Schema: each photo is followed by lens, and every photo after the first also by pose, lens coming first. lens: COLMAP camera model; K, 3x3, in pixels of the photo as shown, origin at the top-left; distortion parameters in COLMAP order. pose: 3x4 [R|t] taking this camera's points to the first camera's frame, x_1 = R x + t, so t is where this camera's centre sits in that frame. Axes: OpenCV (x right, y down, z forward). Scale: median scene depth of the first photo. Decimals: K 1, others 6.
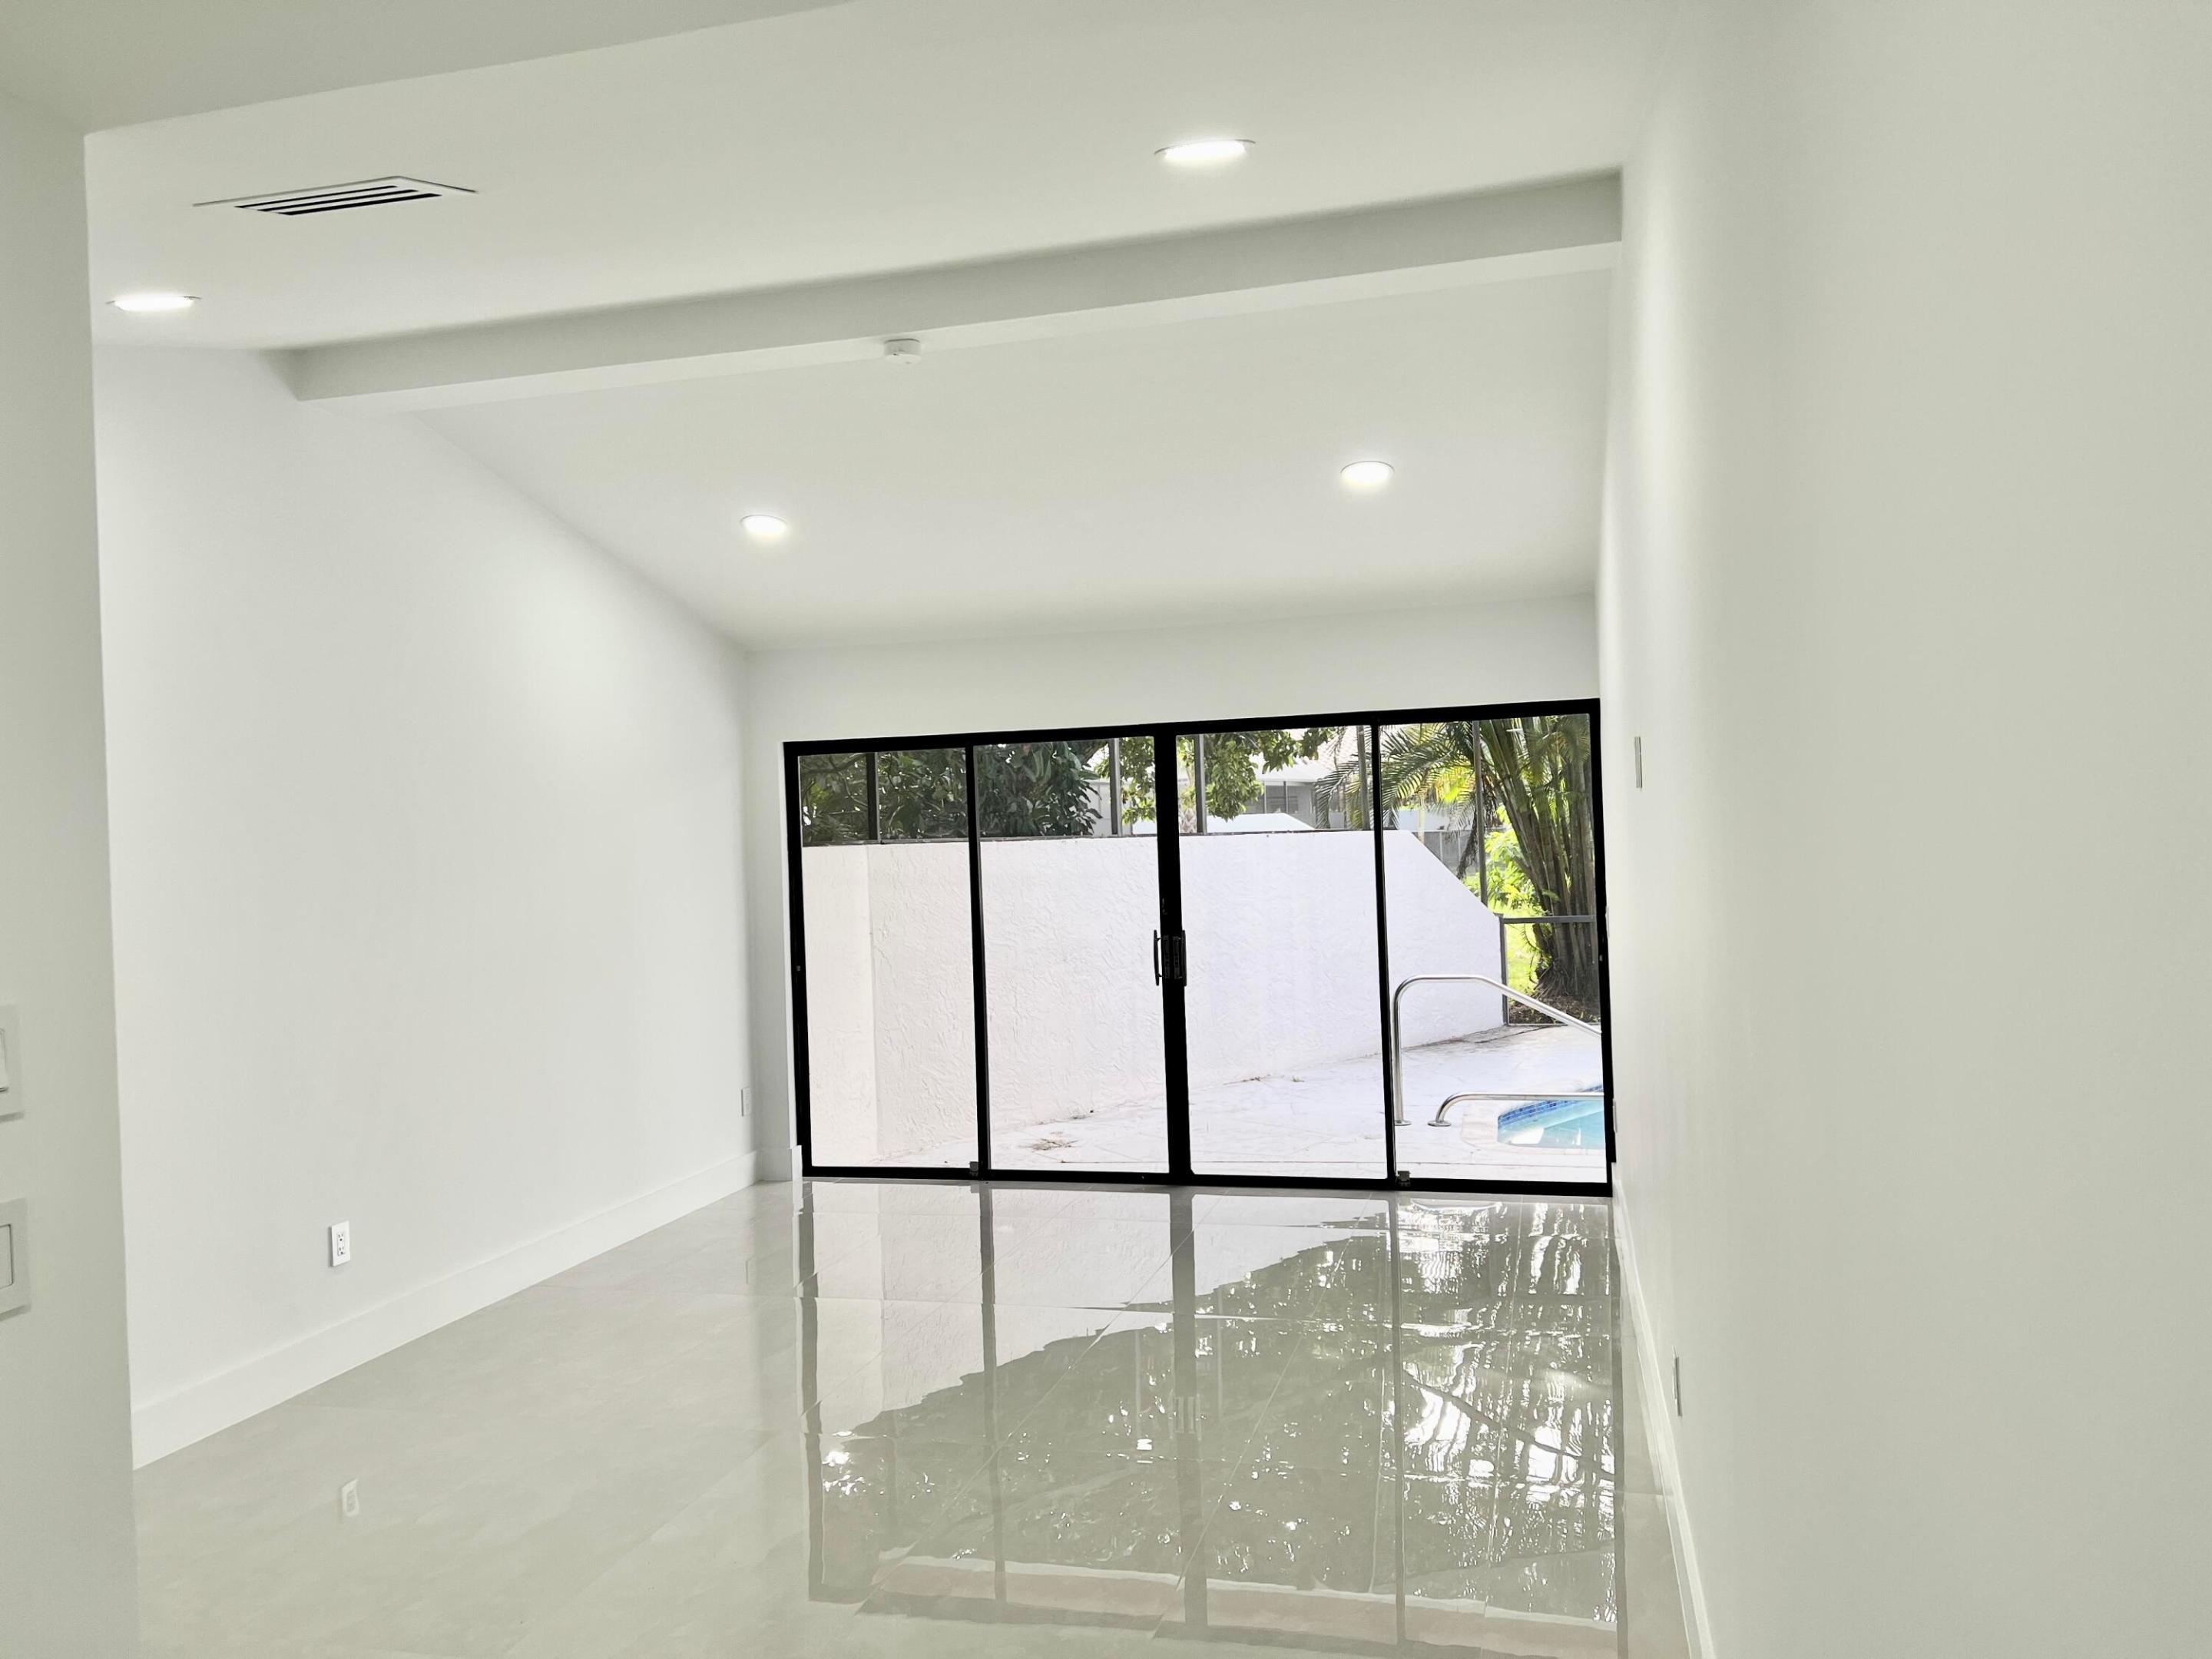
lens RADIAL K [[1680.5, 0, 1108.3], [0, 1680.5, 821.4], [0, 0, 1]] dist [0.015116, -0.020552]
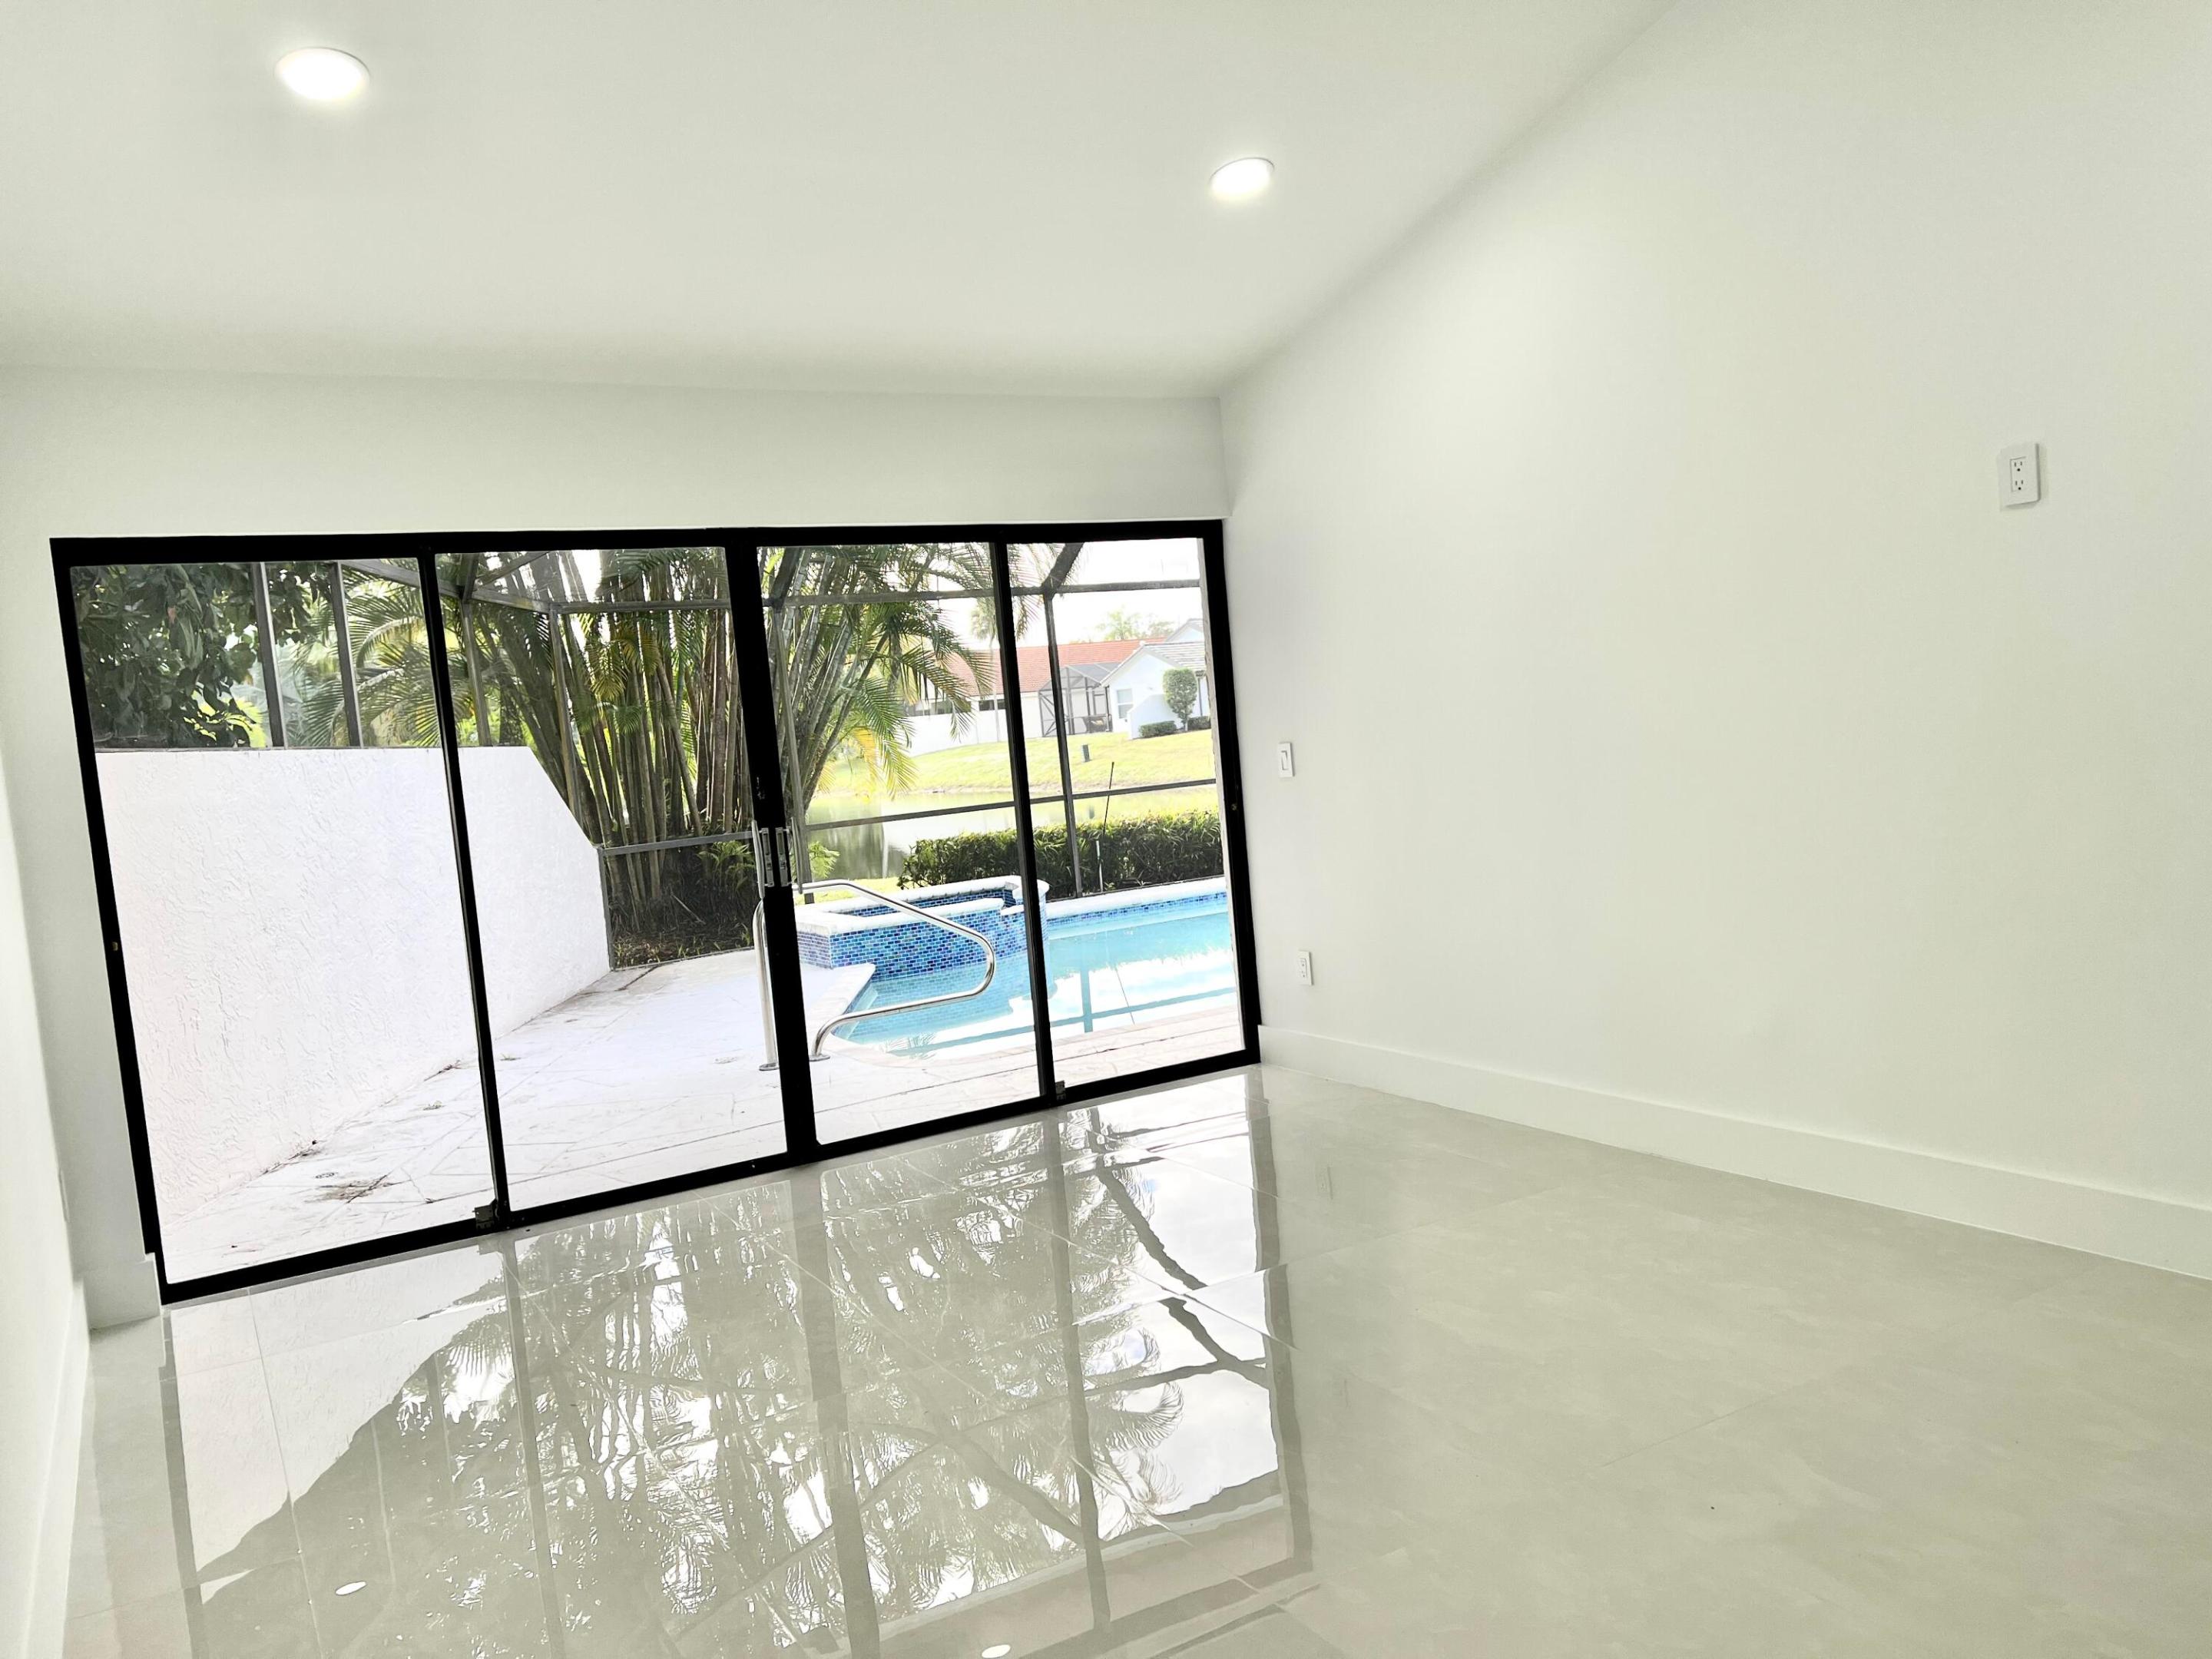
lens RADIAL K [[1680.5, 0, 1110.2], [0, 1680.5, 838.1], [0, 0, 1]] dist [0.015116, -0.020552]
pose [[0.690316, -0.078664, 0.719219, -0.360925], [0.061741, 0.996851, 0.049770, 0.044291], [-0.720869, 0.010048, 0.692999, 0.373754]]
